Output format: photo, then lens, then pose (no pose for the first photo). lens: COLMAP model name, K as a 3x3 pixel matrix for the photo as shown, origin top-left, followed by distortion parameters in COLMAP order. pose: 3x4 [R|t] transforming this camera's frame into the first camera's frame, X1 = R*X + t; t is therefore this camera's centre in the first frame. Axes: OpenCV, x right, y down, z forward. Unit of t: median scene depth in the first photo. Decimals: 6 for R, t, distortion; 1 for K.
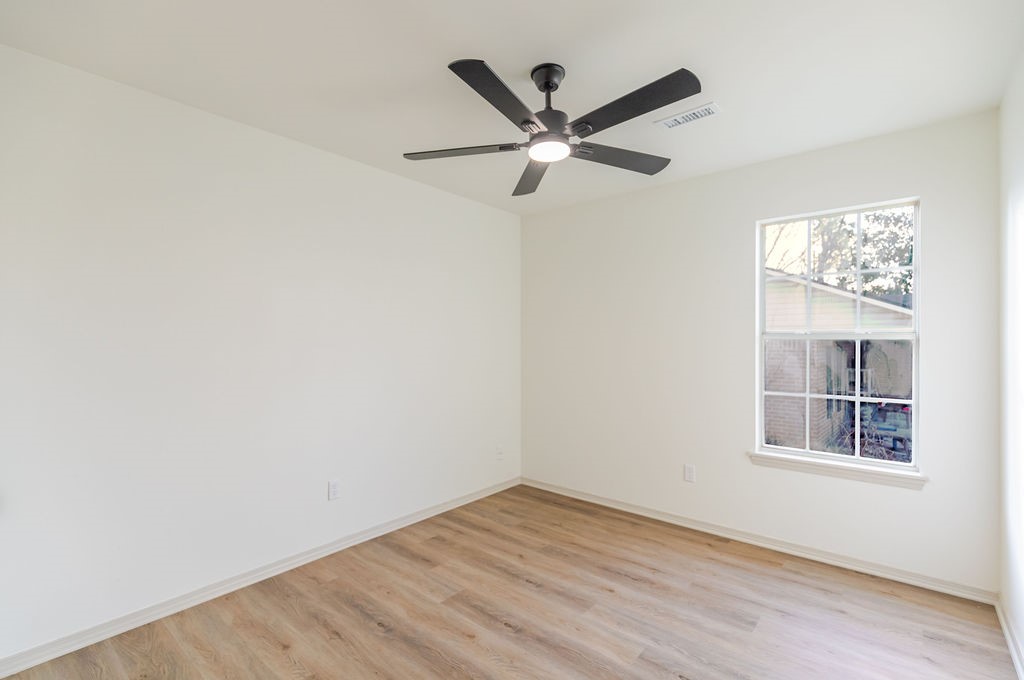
lens RADIAL K [[472.5, 0, 508.4], [0, 472.5, 344.1], [0, 0, 1]] dist [0.010614, -0.001359]
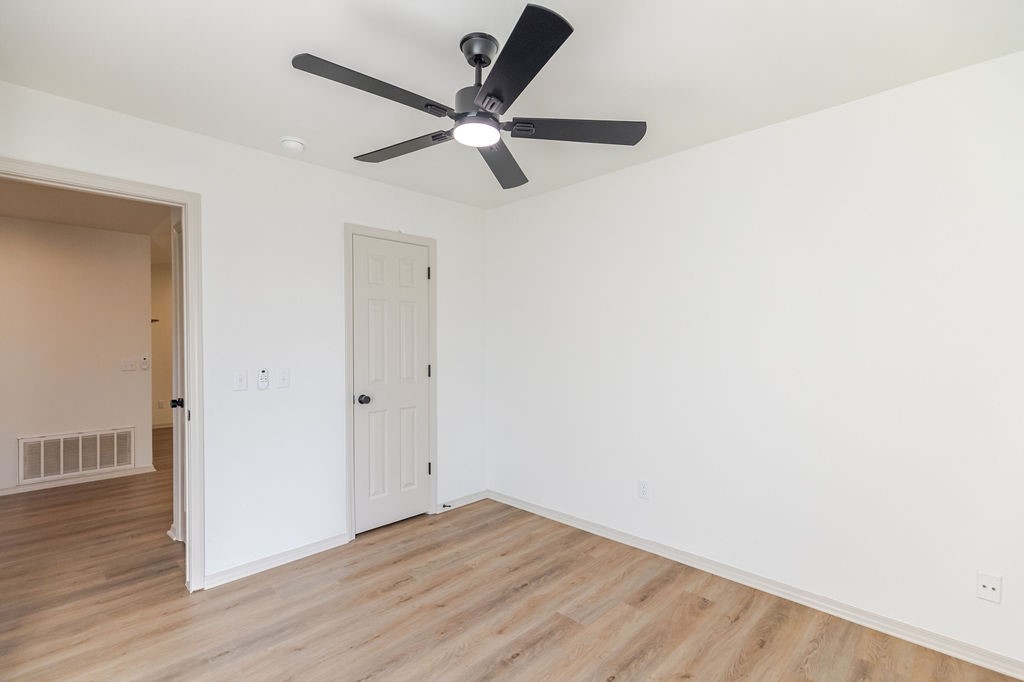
lens RADIAL K [[472.5, 0, 508.4], [0, 472.5, 345.1], [0, 0, 1]] dist [0.010614, -0.001359]
pose [[-0.077780, 0.010067, -0.996920, 0.808540], [-0.004625, 0.999935, 0.010458, -0.017375], [0.996960, 0.005424, -0.077729, 0.936001]]
